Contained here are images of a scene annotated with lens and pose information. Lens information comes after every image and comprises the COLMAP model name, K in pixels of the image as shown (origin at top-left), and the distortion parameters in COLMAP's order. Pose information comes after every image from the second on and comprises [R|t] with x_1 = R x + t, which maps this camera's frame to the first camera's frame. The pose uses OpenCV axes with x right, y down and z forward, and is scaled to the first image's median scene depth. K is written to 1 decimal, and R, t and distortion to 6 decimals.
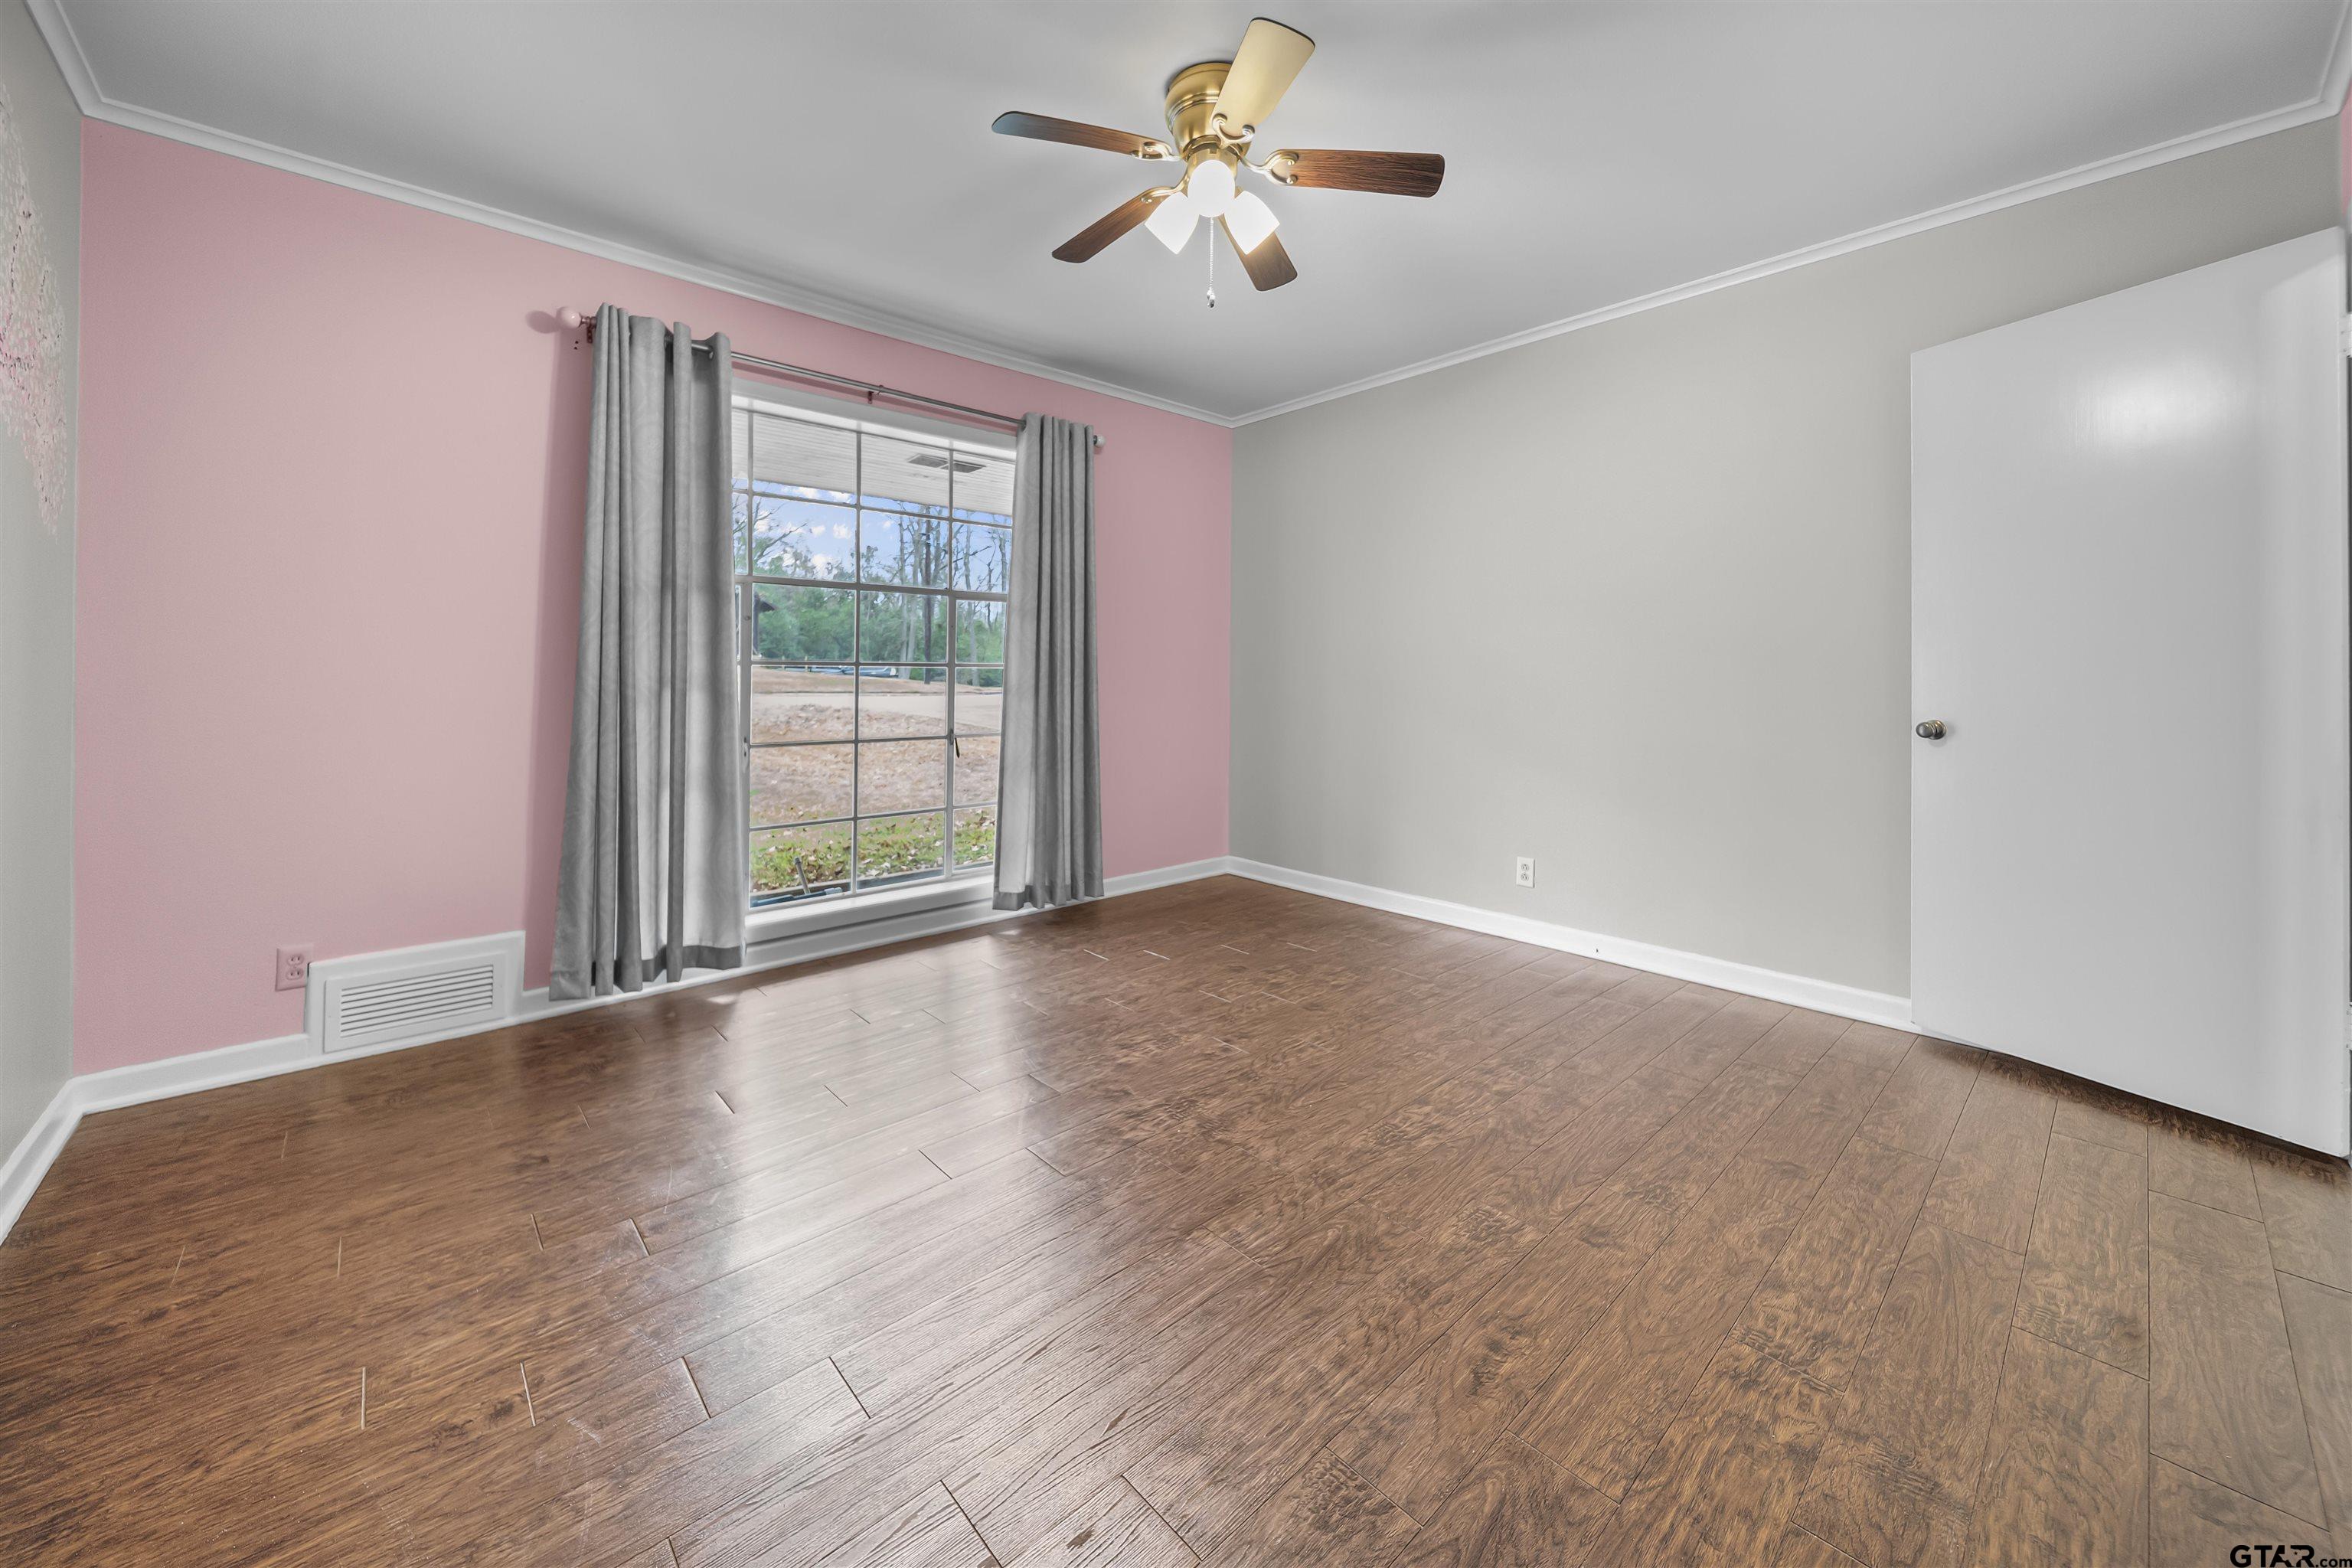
lens RADIAL K [[876.2, 0, 1172.5], [0, 876.2, 766.3], [0, 0, 1]] dist [-0.007007, -0.000130]
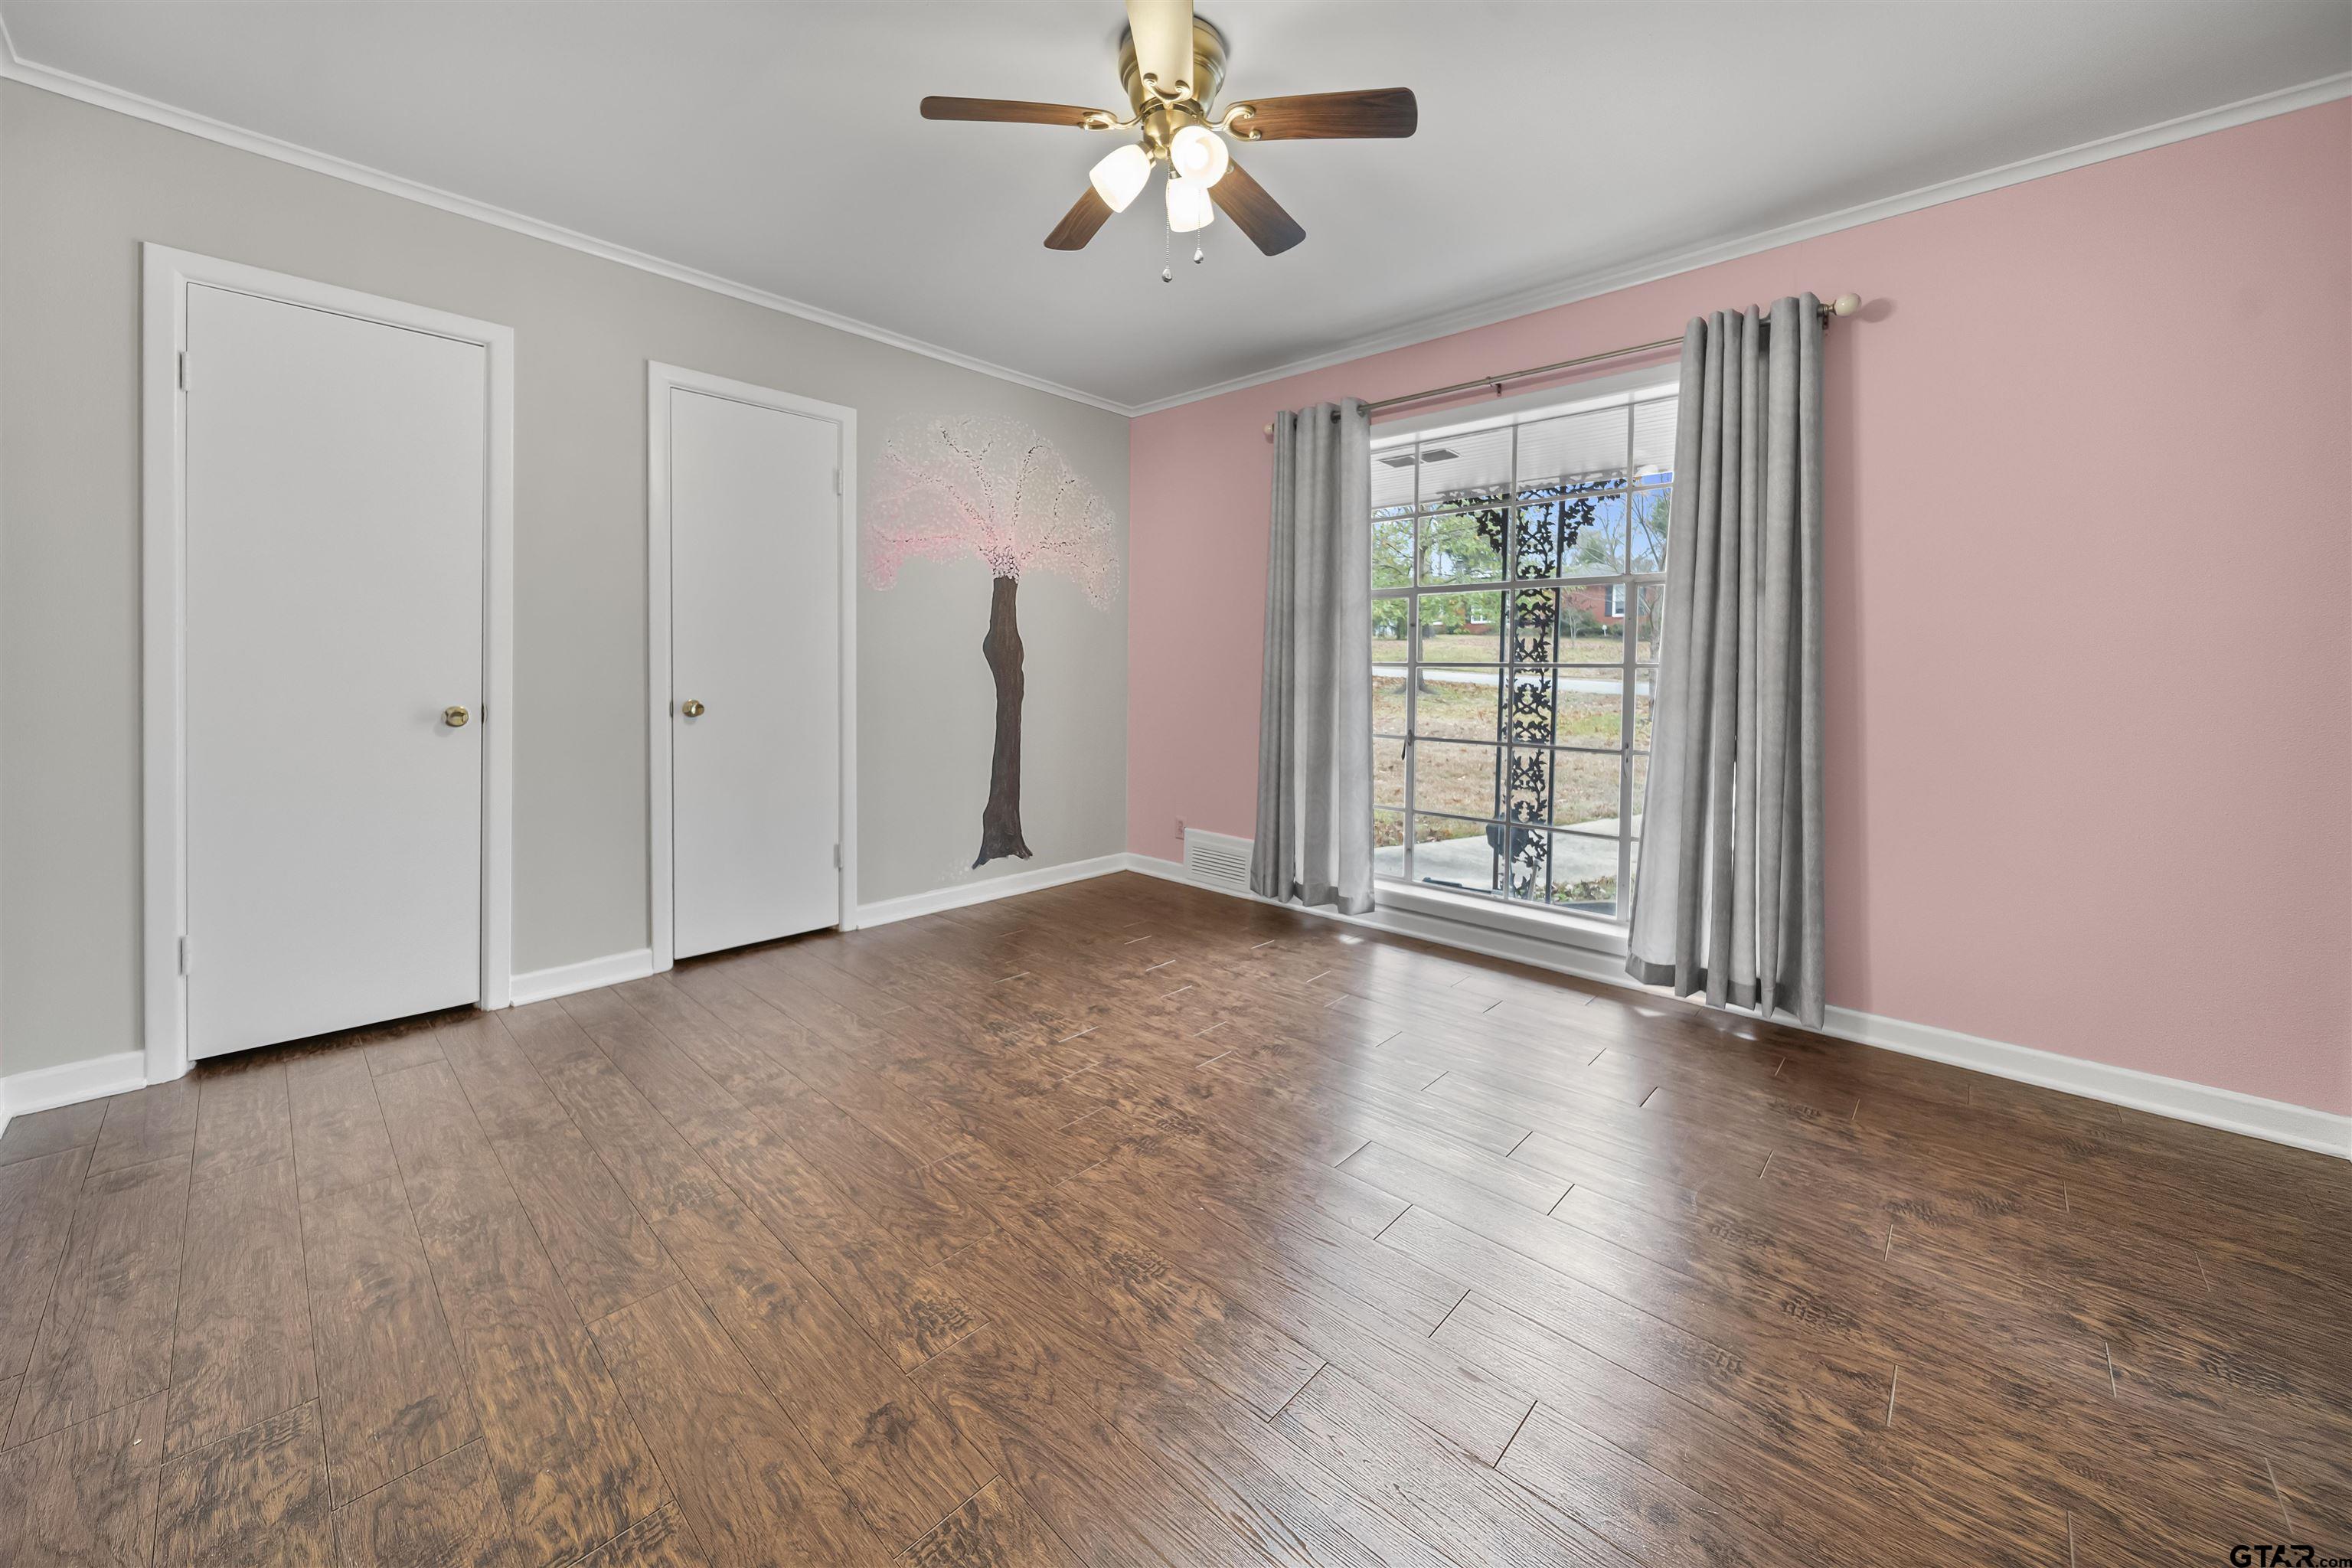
lens RADIAL K [[876.2, 0, 1172.5], [0, 876.2, 766.3], [0, 0, 1]] dist [-0.007007, -0.000130]
pose [[0.082748, 0.112644, -0.990184, 1.077246], [-0.117506, 0.987763, 0.102549, -0.112757], [0.989619, 0.107866, 0.094972, 1.010764]]
